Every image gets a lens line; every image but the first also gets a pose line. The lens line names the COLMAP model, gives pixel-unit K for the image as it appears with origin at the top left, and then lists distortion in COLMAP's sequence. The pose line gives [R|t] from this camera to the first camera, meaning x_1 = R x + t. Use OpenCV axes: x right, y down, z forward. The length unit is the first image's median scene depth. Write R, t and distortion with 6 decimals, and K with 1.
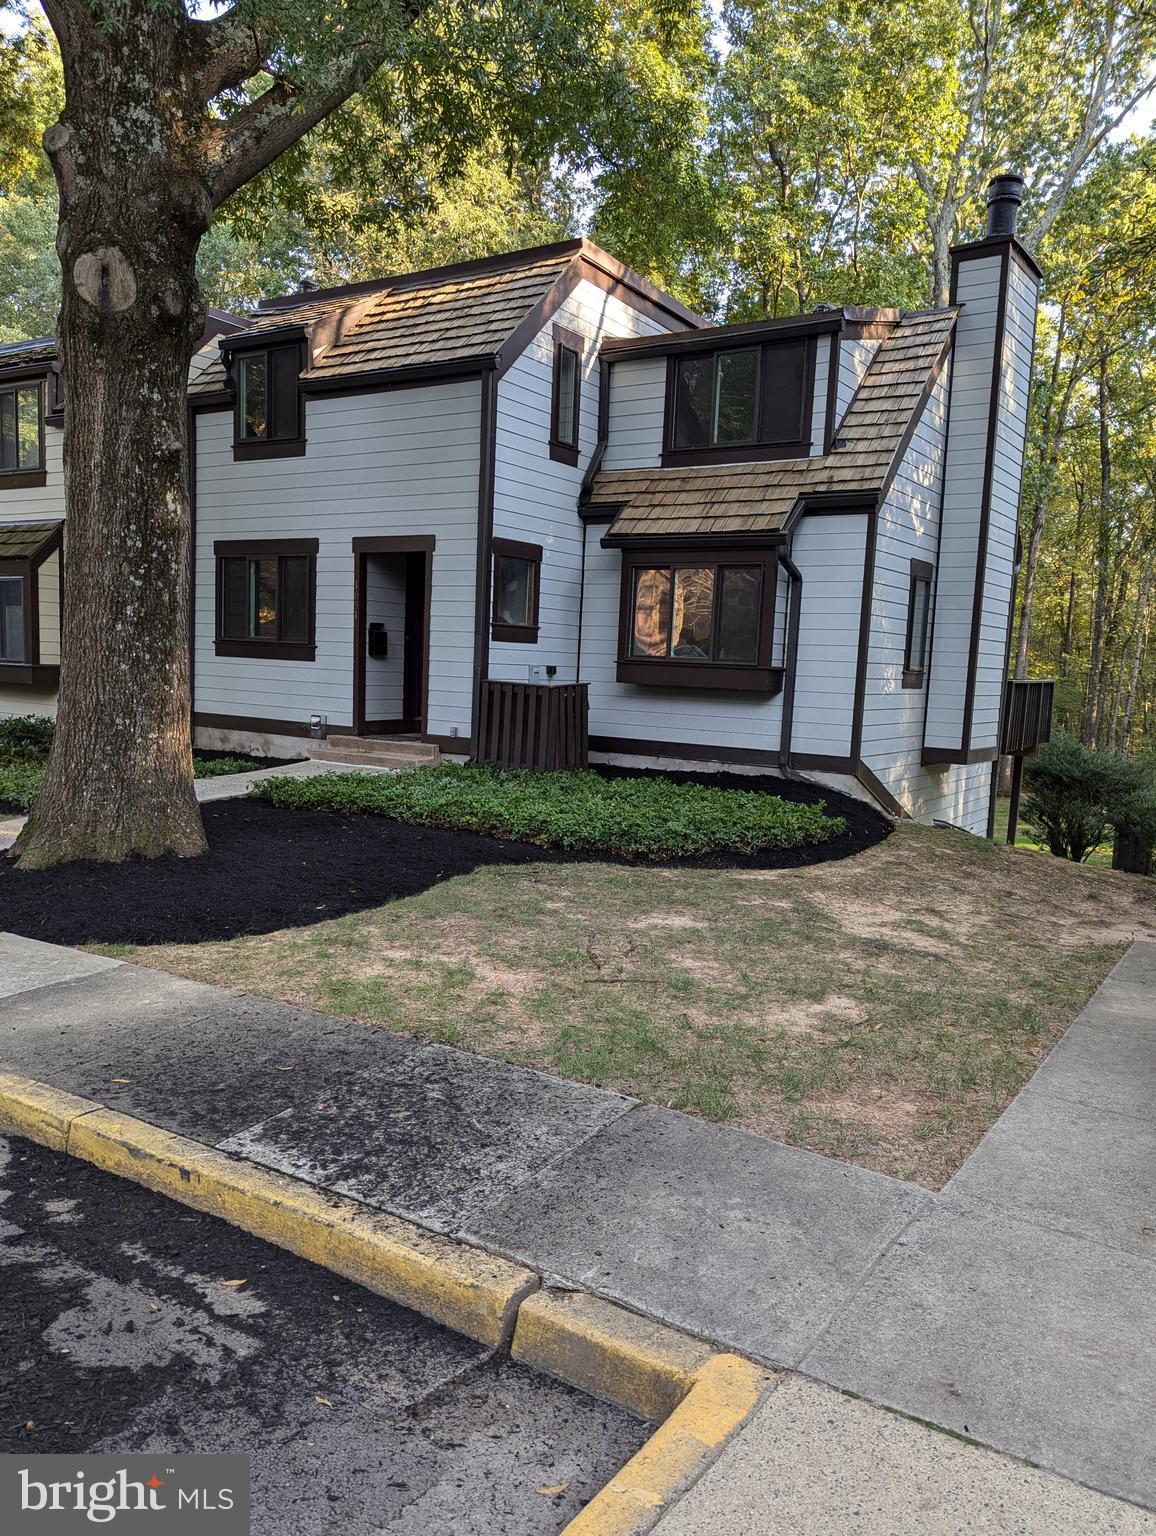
lens RADIAL K [[1324.2, 0, 560.6], [0, 1324.2, 808.3], [0, 0, 1]] dist [0.073859, -0.083263]
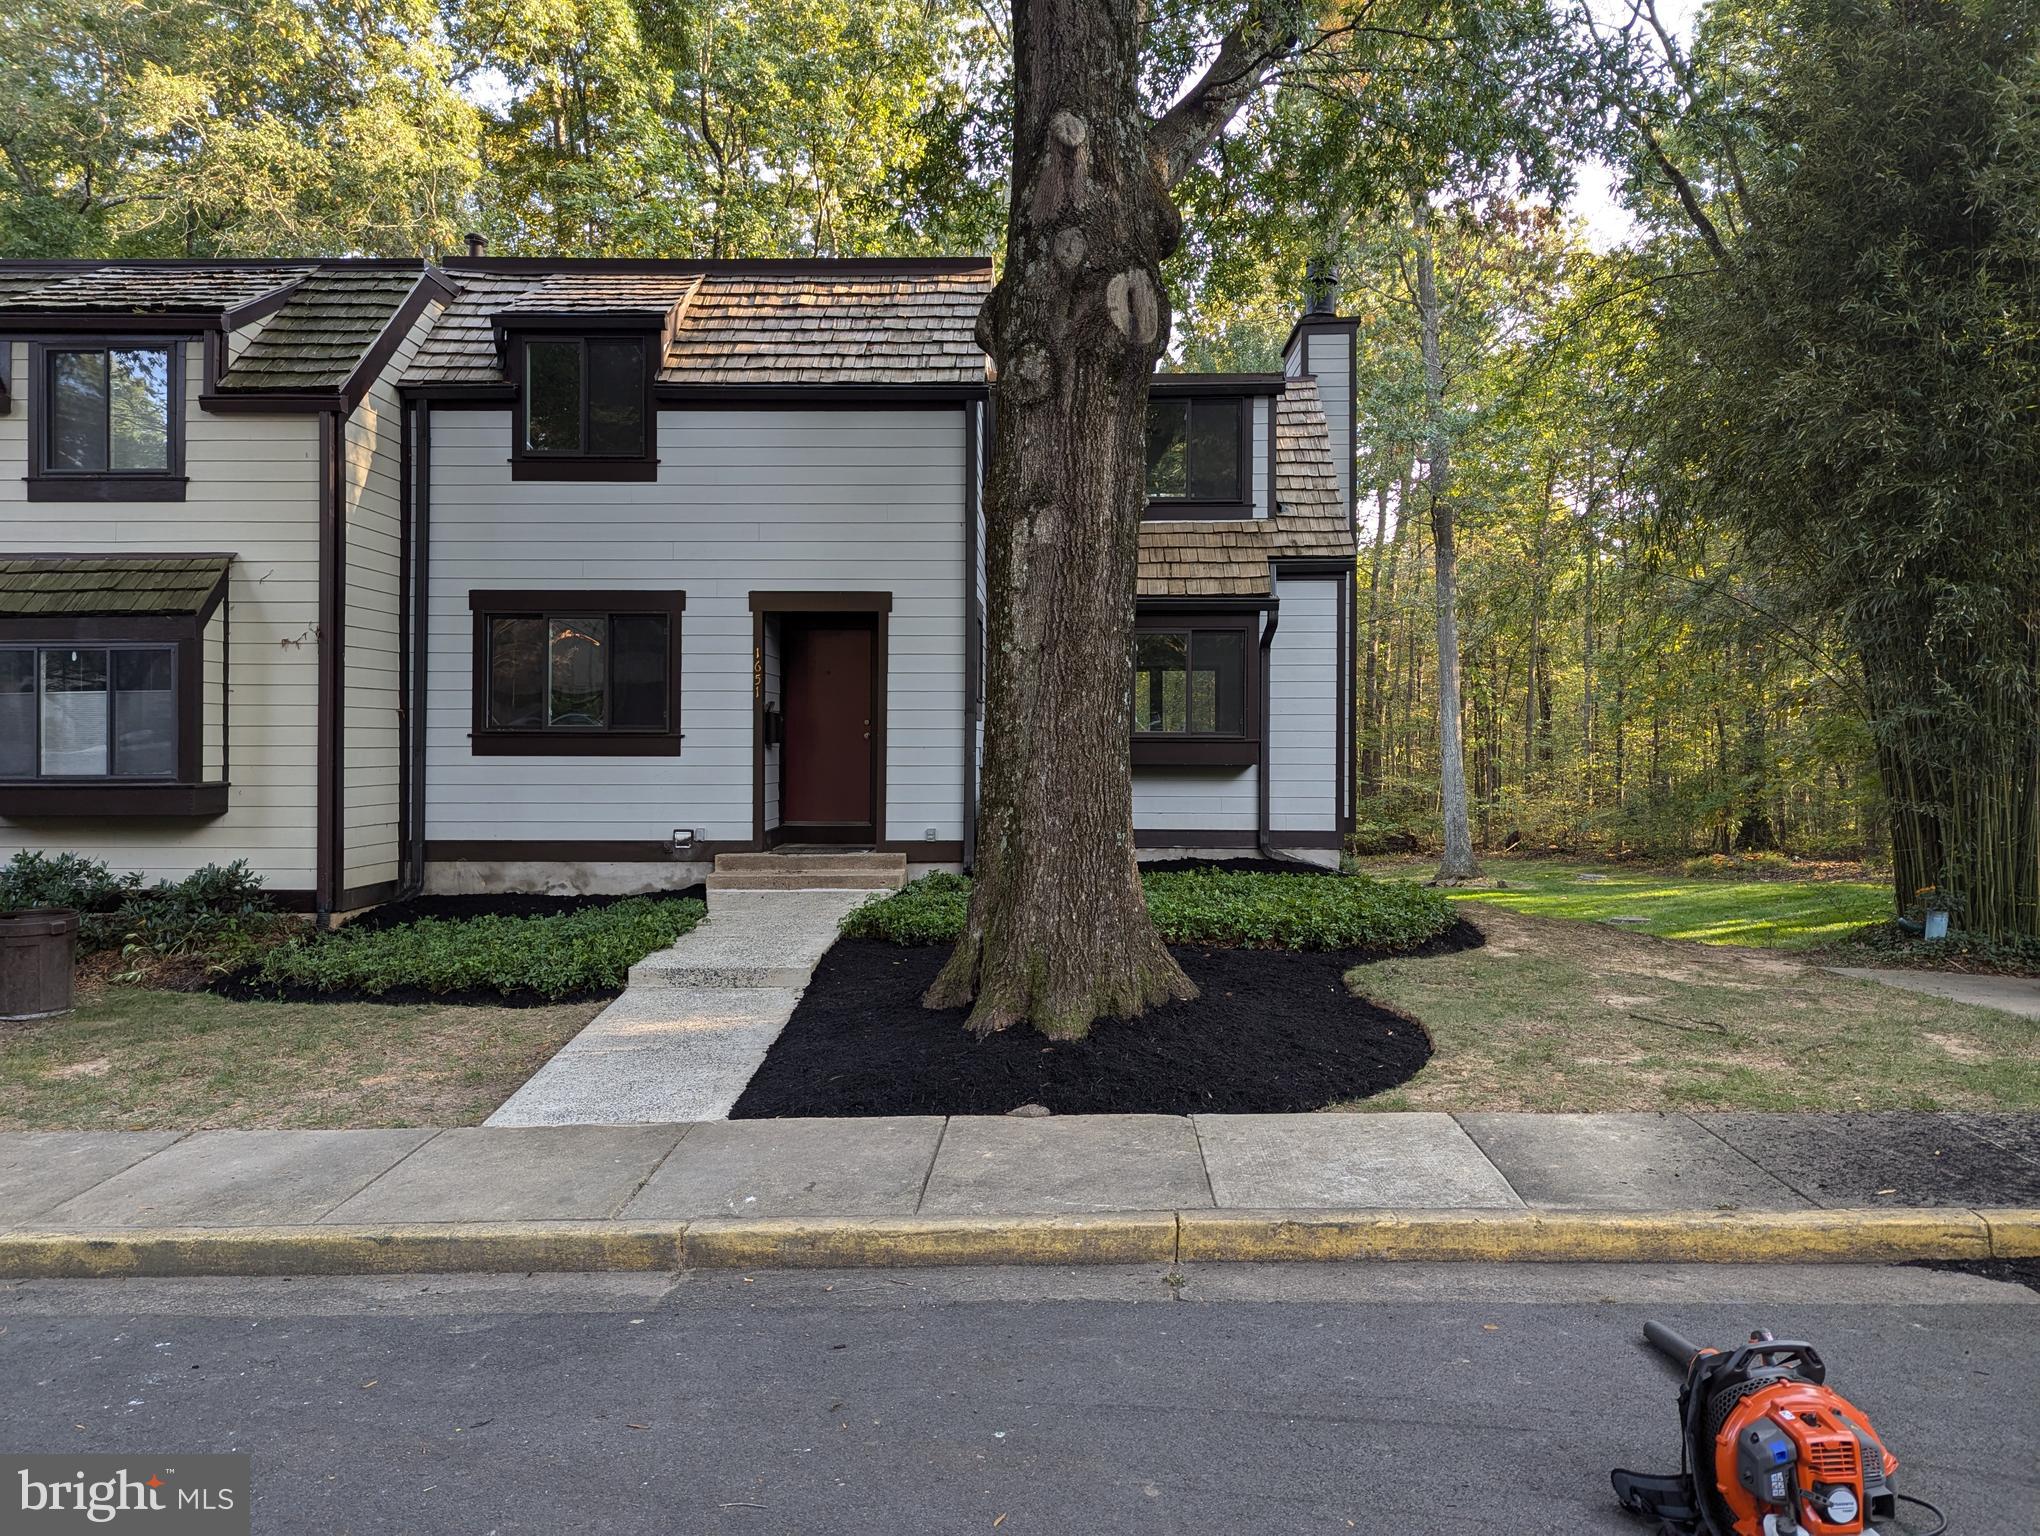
lens RADIAL K [[1719.7, 0, 1017.8], [0, 1719.7, 717.2], [0, 0, 1]] dist [0.062816, -0.005069]
pose [[0.787957, -0.029355, 0.615030, -0.717724], [0.099686, 0.991767, -0.080378, -0.042644], [-0.607607, 0.124644, 0.784397, 0.161314]]
